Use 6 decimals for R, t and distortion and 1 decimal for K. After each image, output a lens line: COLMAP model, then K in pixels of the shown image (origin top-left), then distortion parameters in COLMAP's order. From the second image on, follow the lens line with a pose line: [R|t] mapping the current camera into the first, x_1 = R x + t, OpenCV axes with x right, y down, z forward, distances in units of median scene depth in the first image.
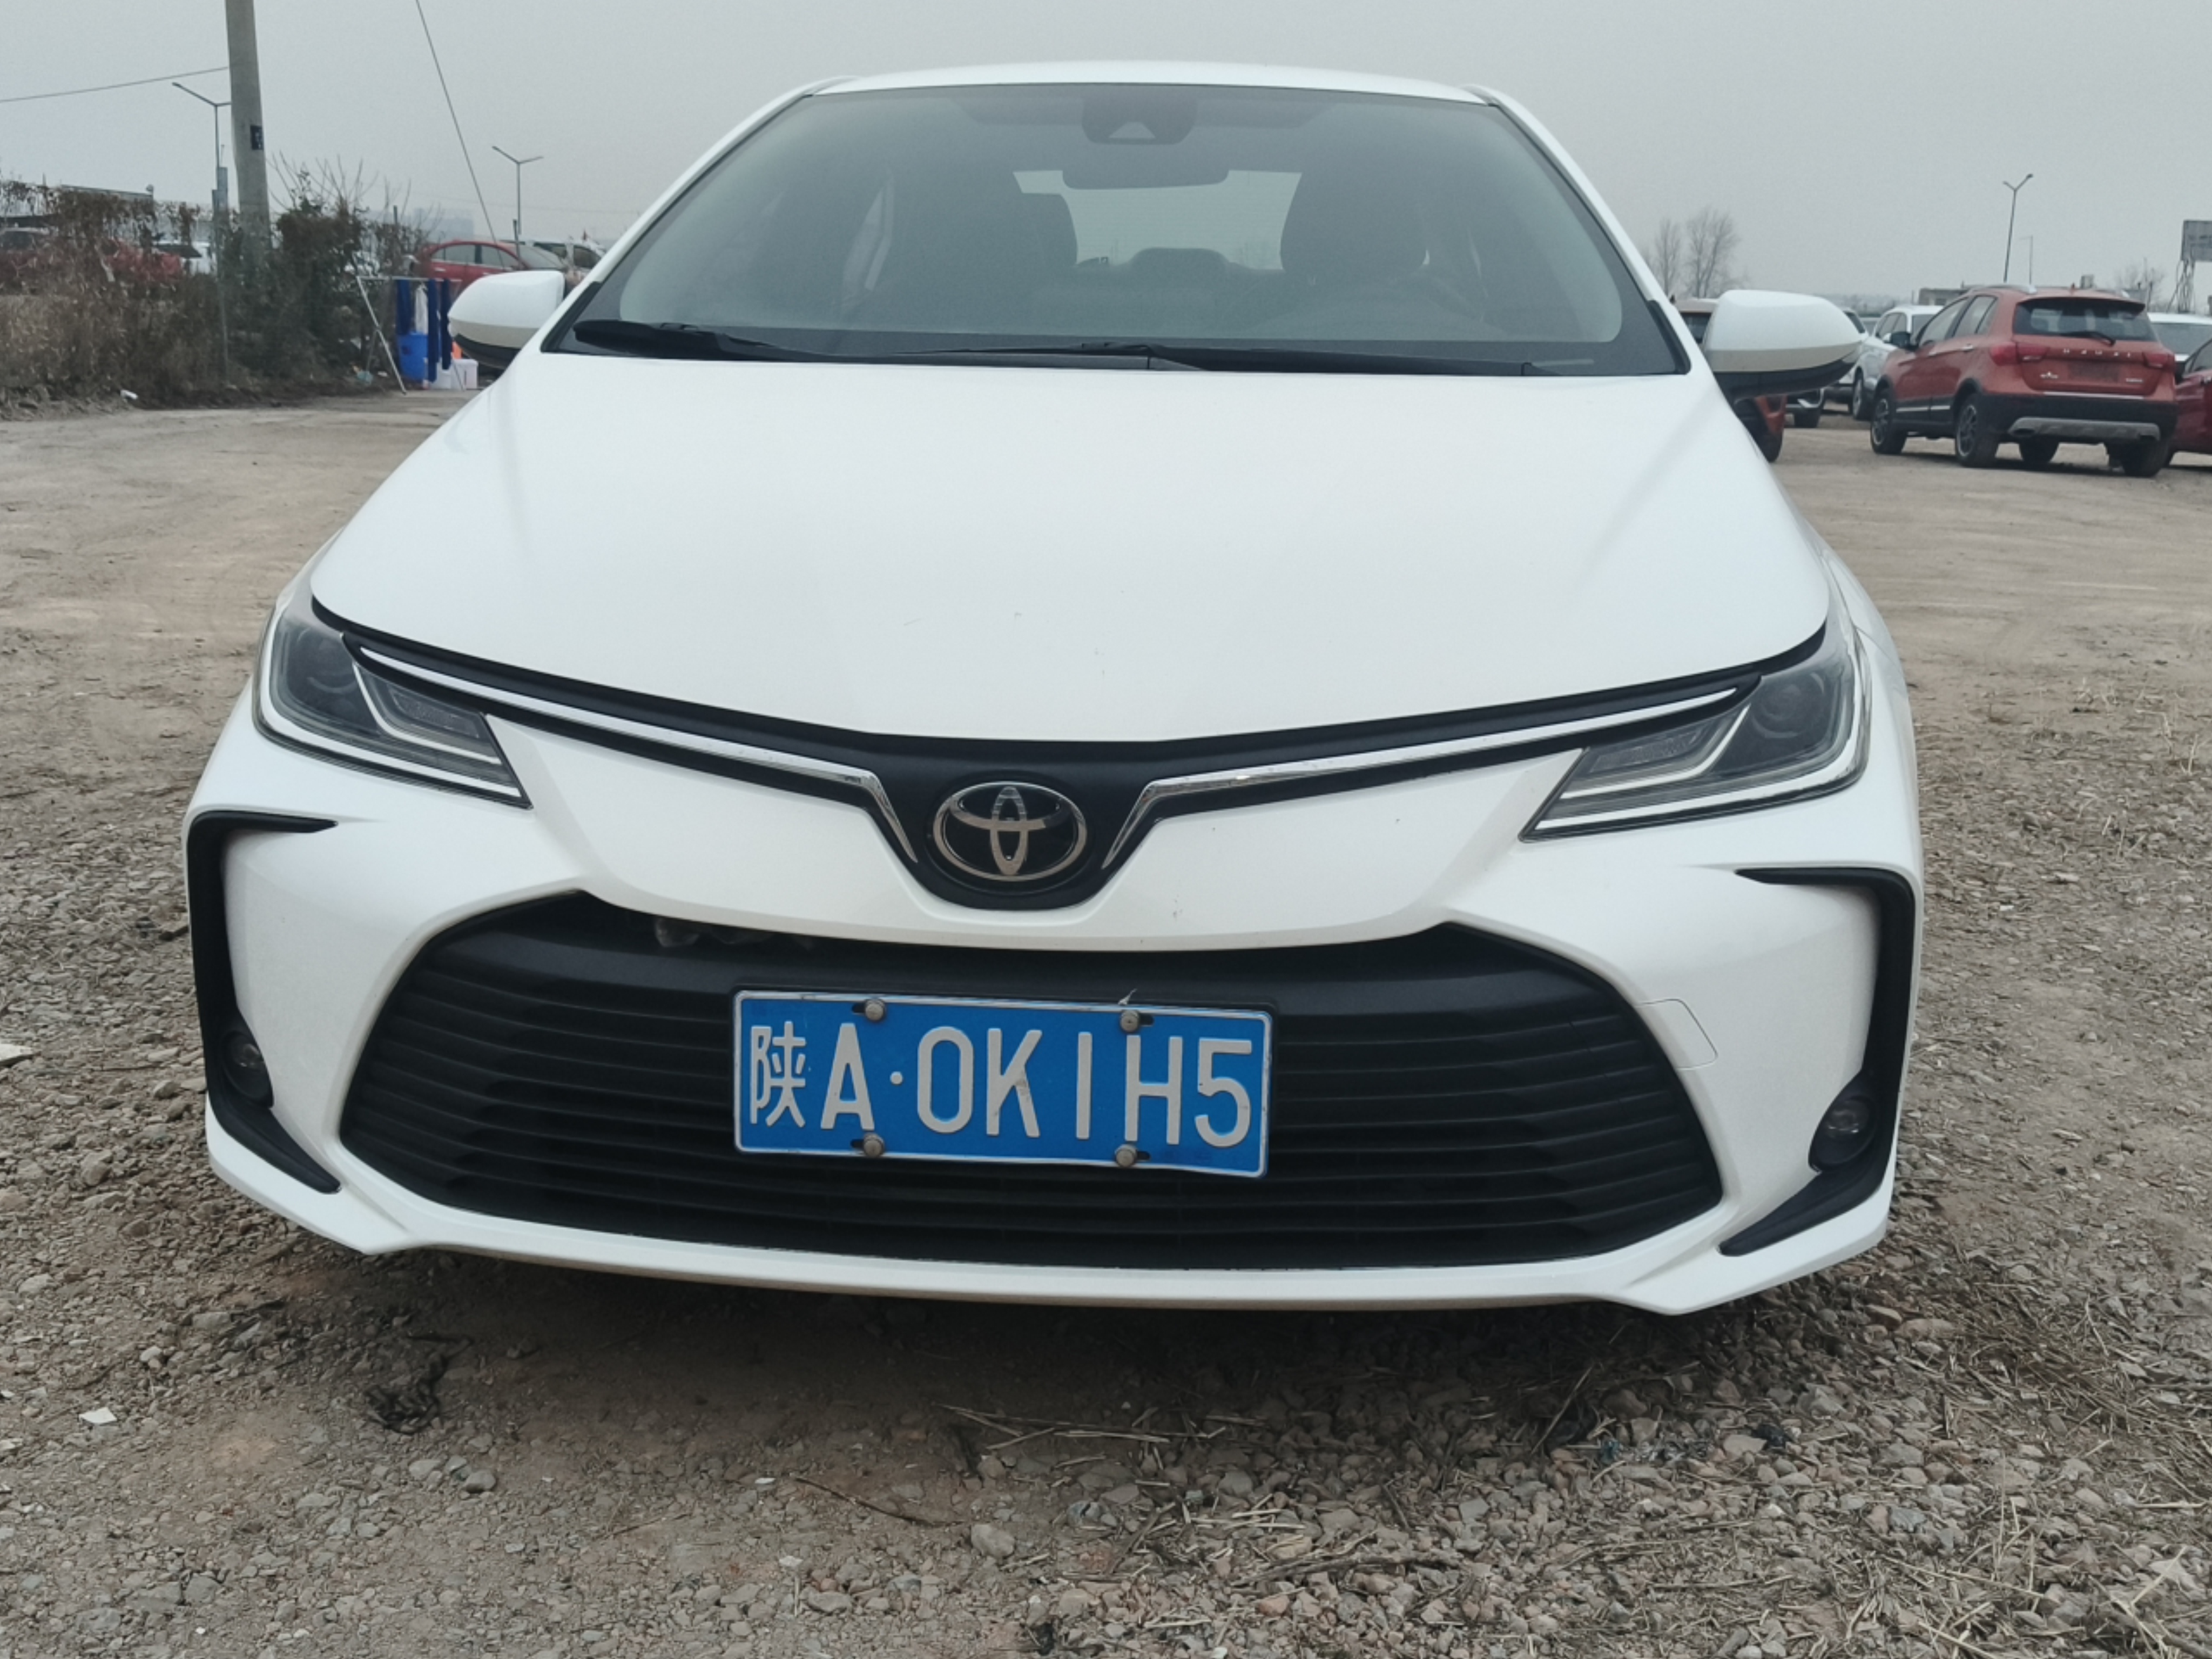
lens RADIAL K [[2287.1, 0, 1106.0], [0, 2287.1, 756.5], [0, 0, 1]] dist [0.191326, -0.478973]
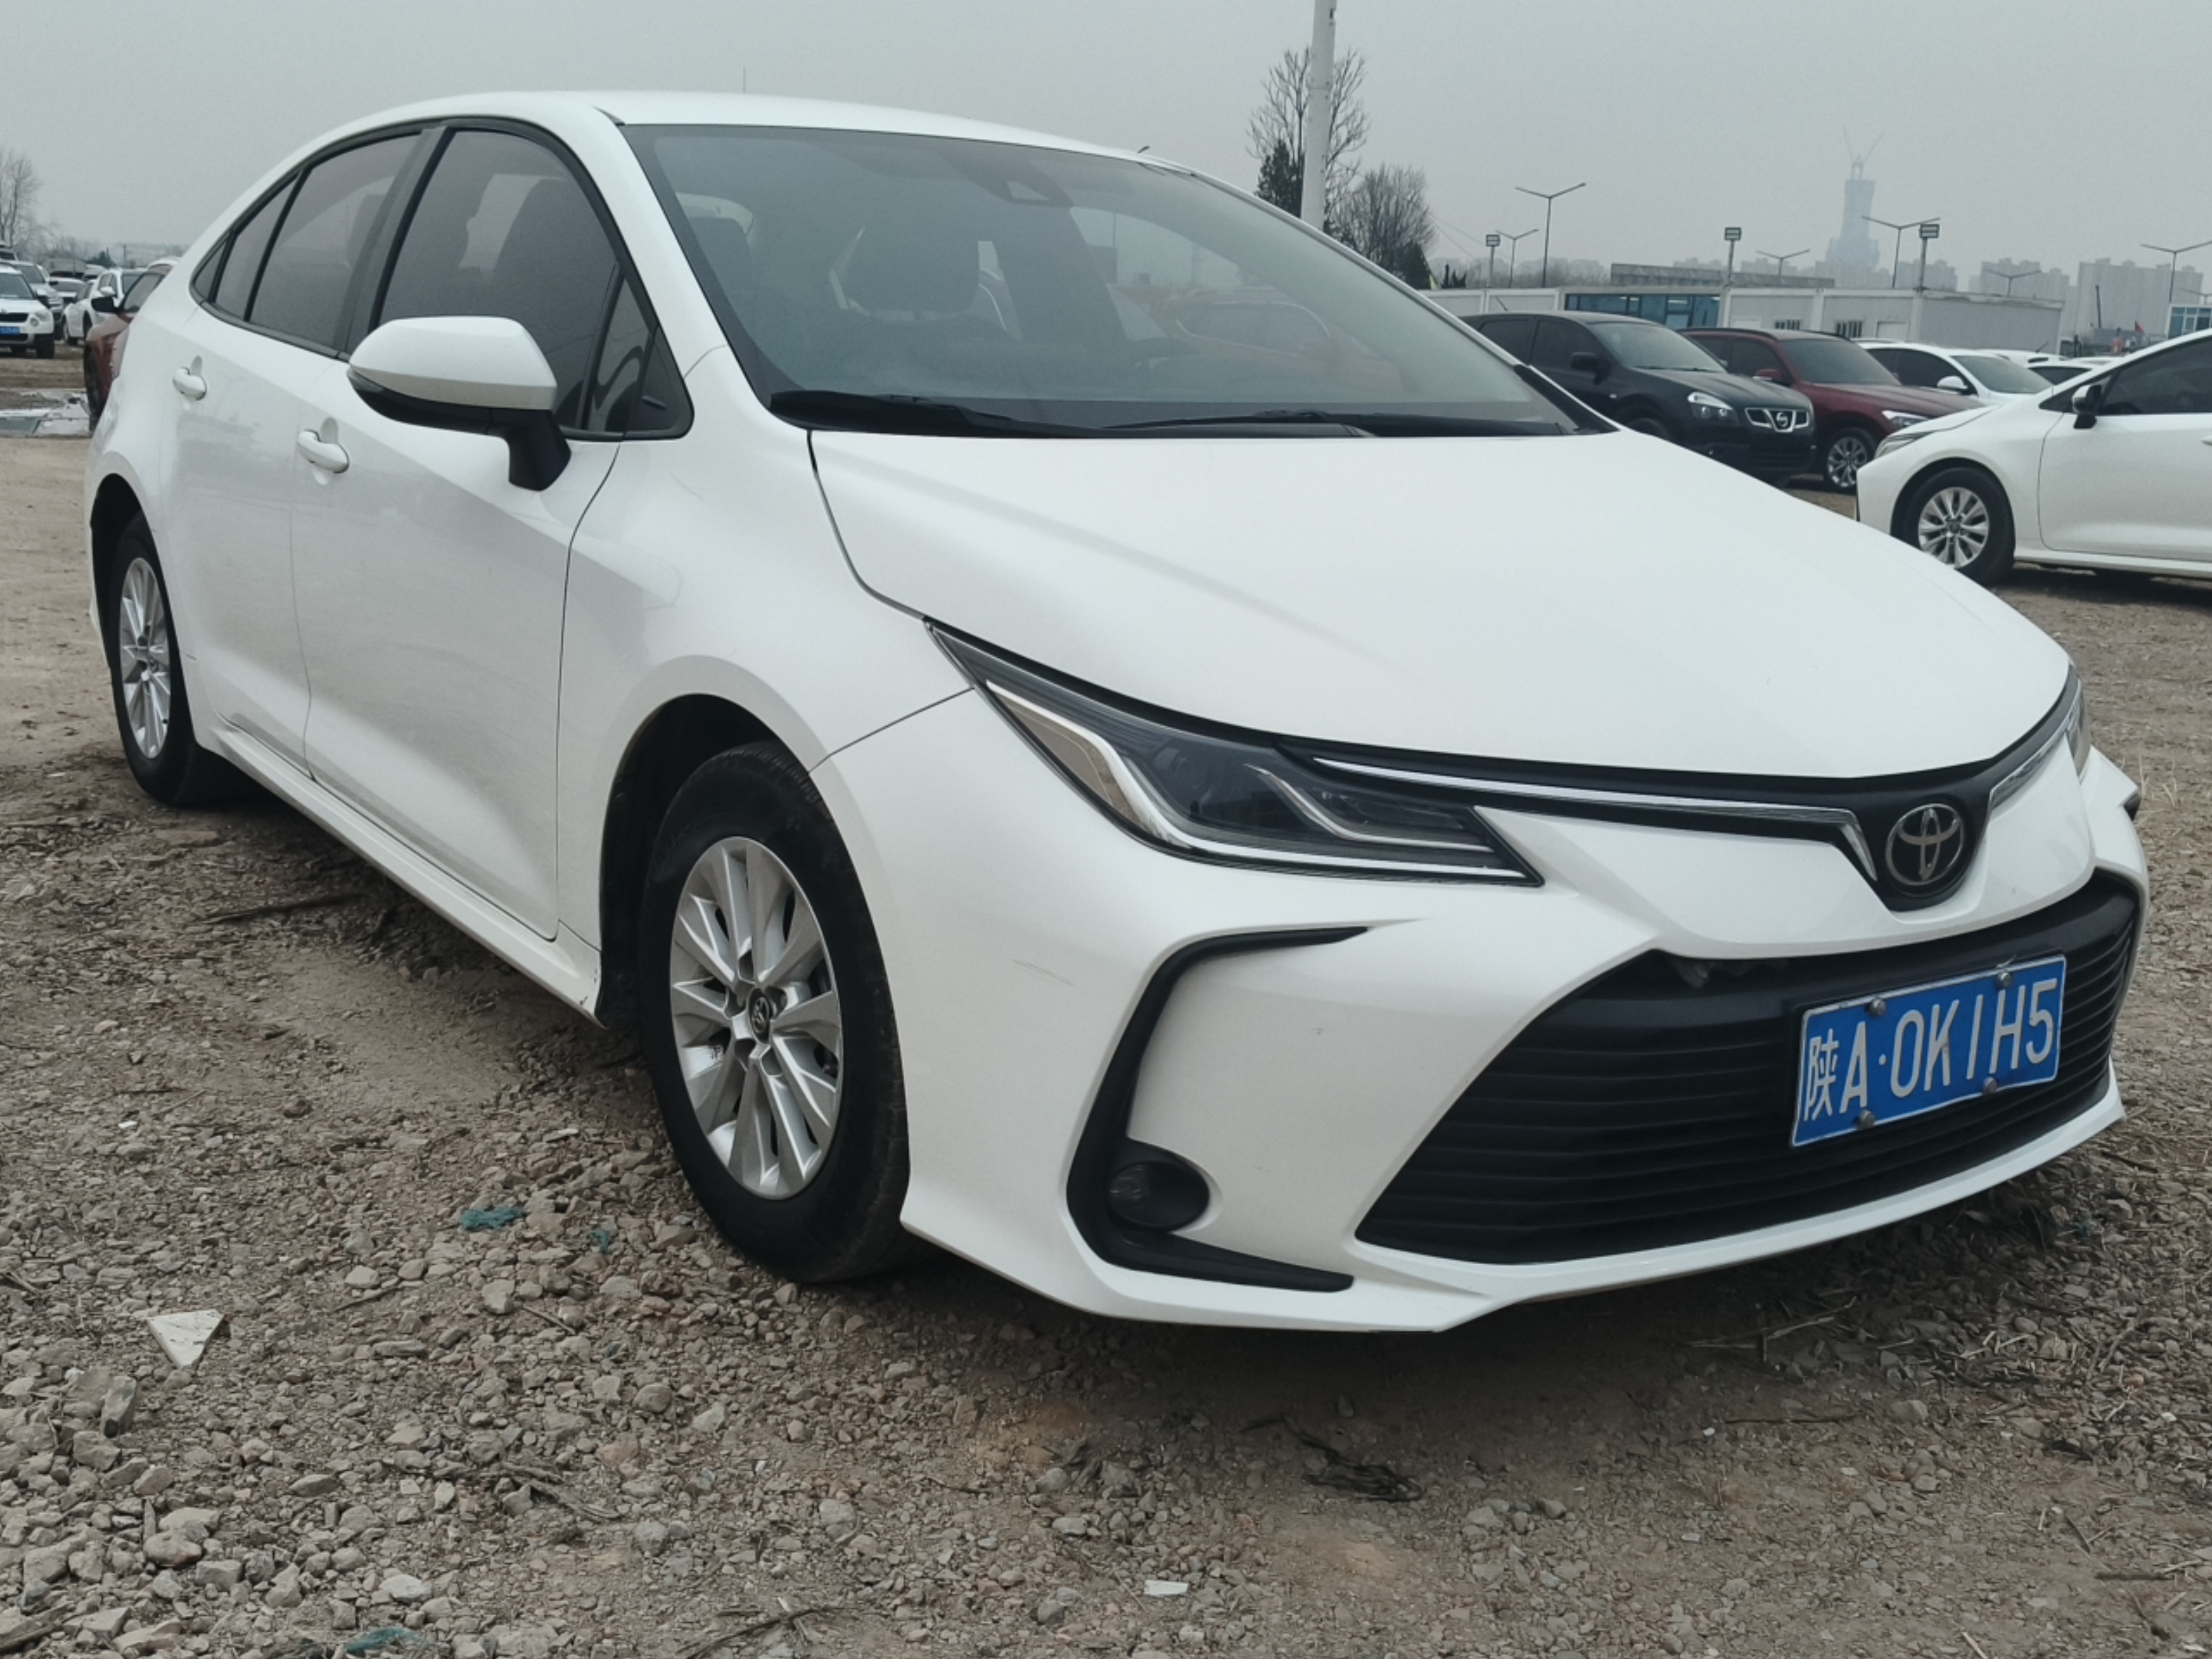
lens RADIAL K [[2287.1, 0, 1106.0], [0, 2287.1, 756.5], [0, 0, 1]] dist [0.191326, -0.478973]
pose [[0.770354, -0.111078, 0.627867, -1.146926], [0.098533, 0.993619, 0.054891, -0.124799], [-0.629957, 0.019580, 0.776383, 0.302968]]
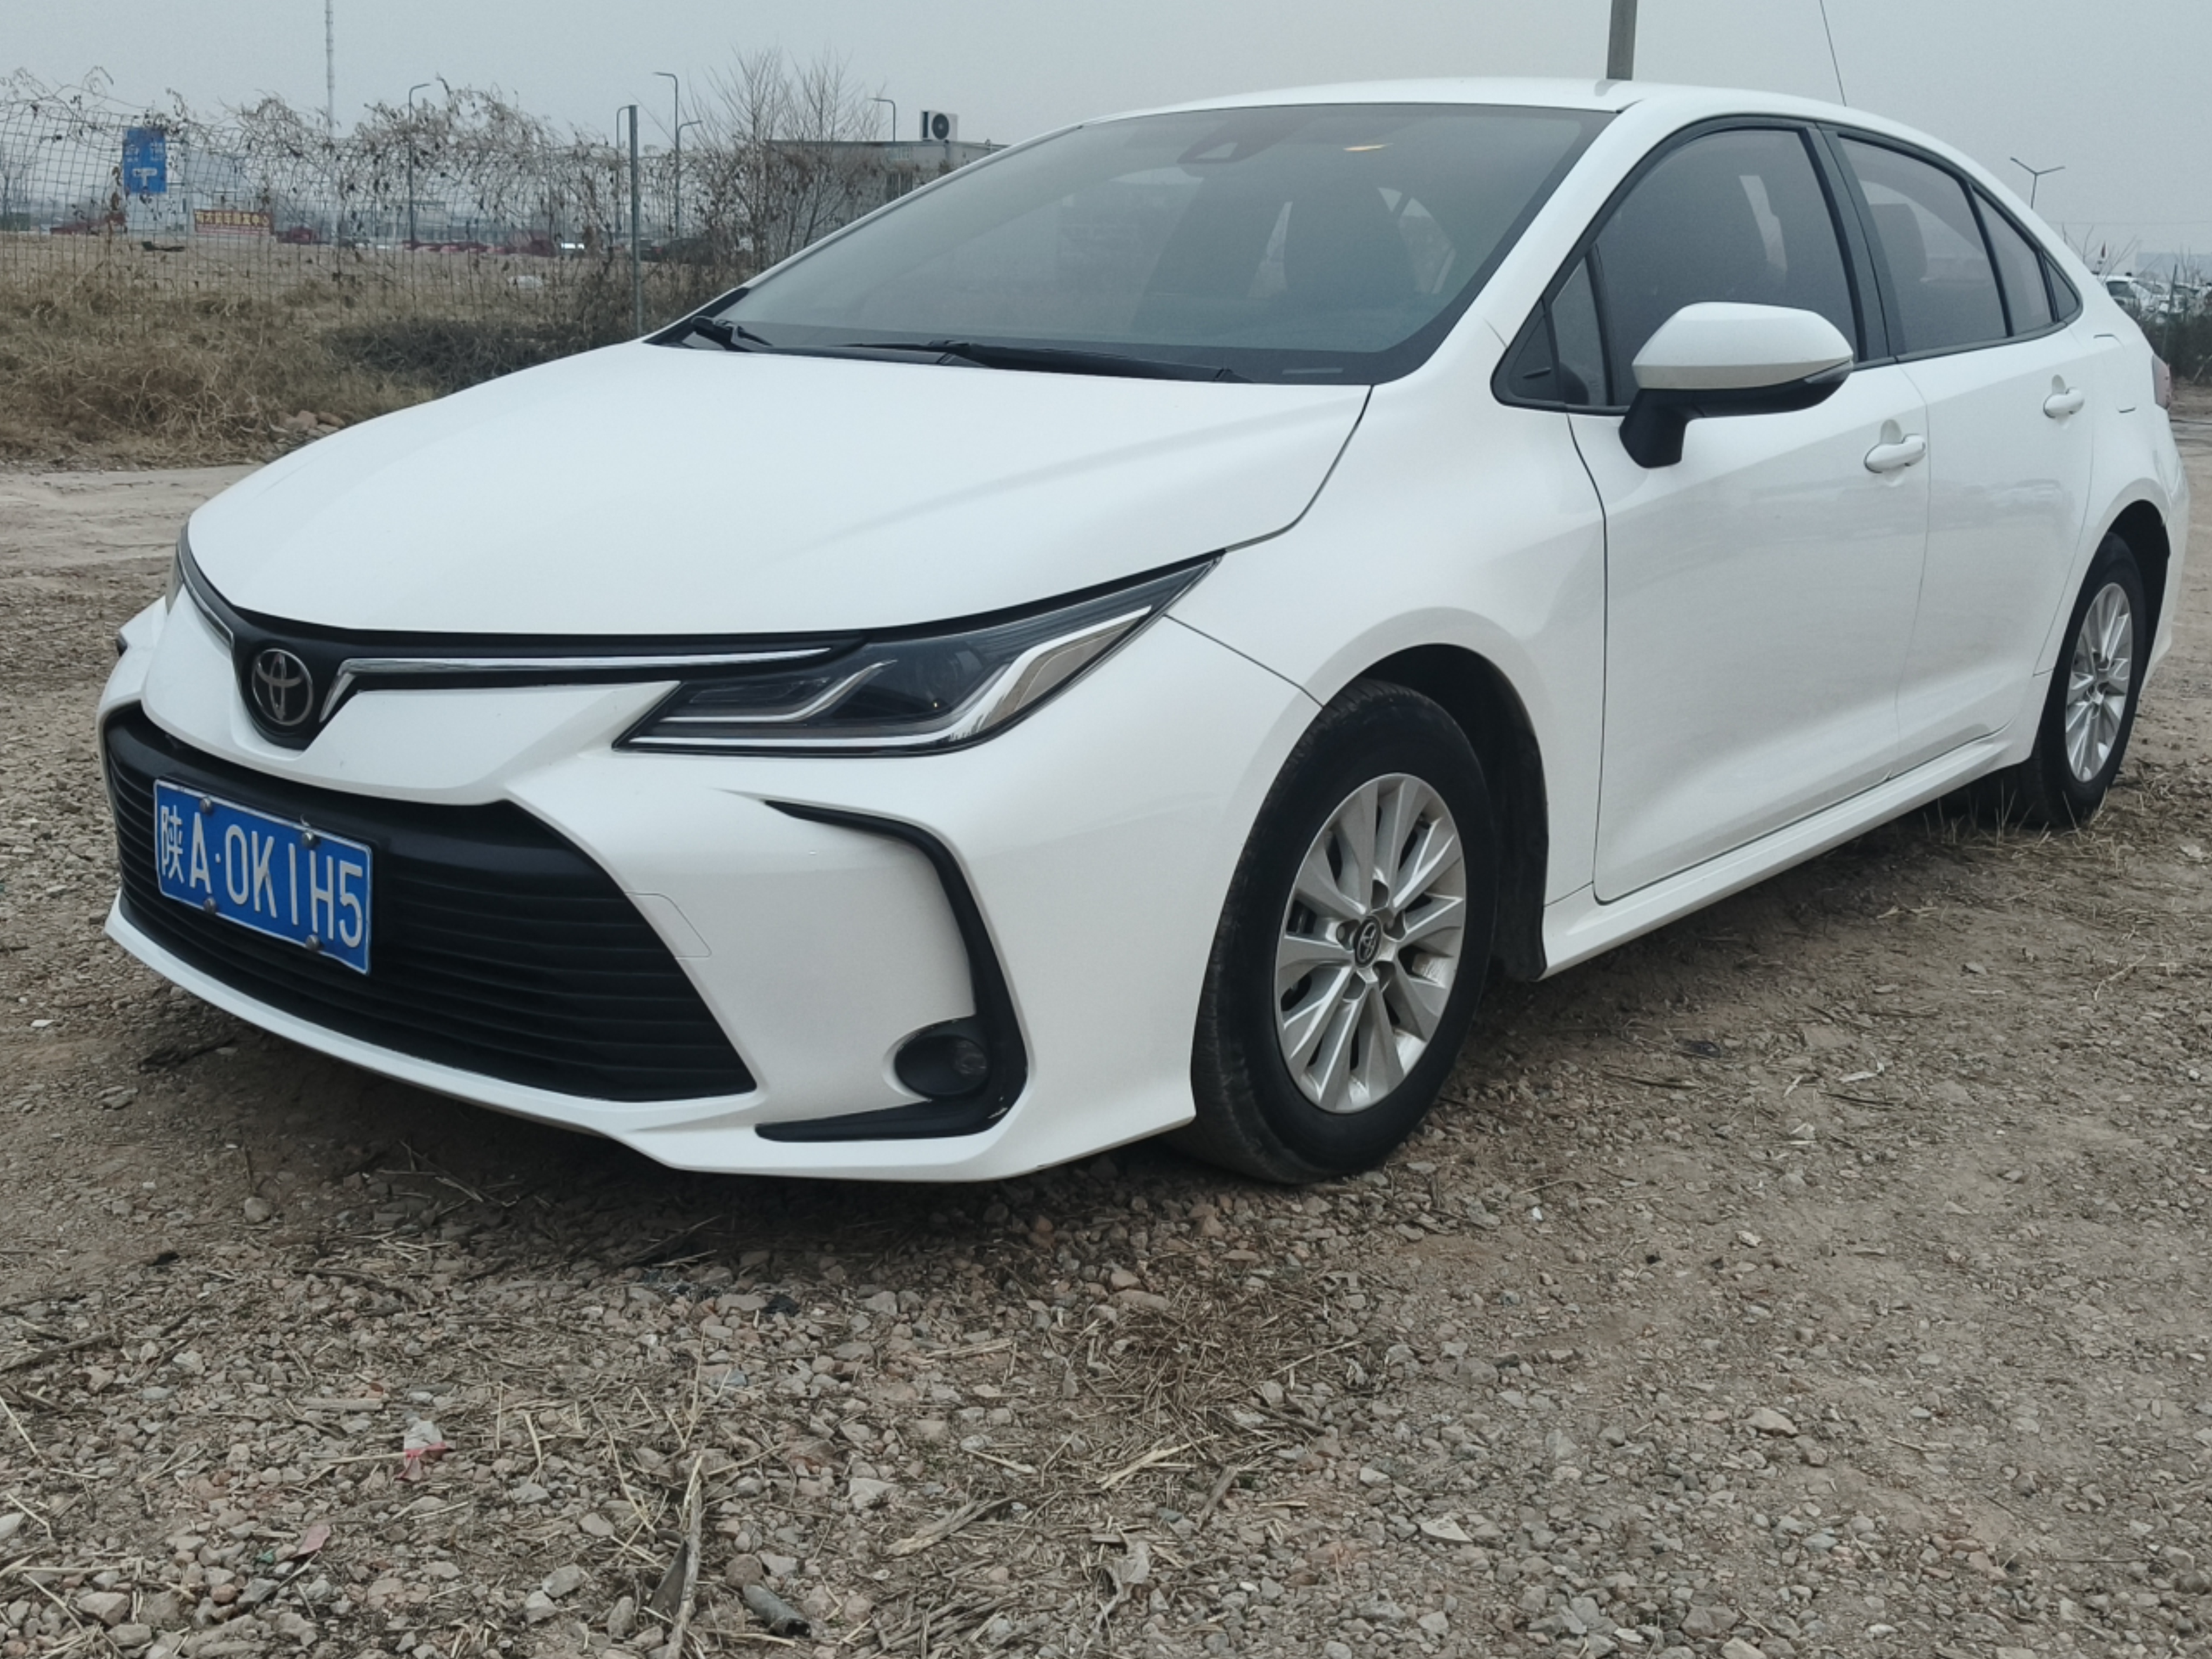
lens RADIAL K [[2287.1, 0, 1106.0], [0, 2287.1, 756.5], [0, 0, 1]] dist [0.191326, -0.478973]
pose [[0.798891, 0.123219, -0.588720, 1.133281], [-0.126900, 0.991288, 0.035274, -0.036036], [0.587937, 0.046529, 0.807567, 0.186318]]
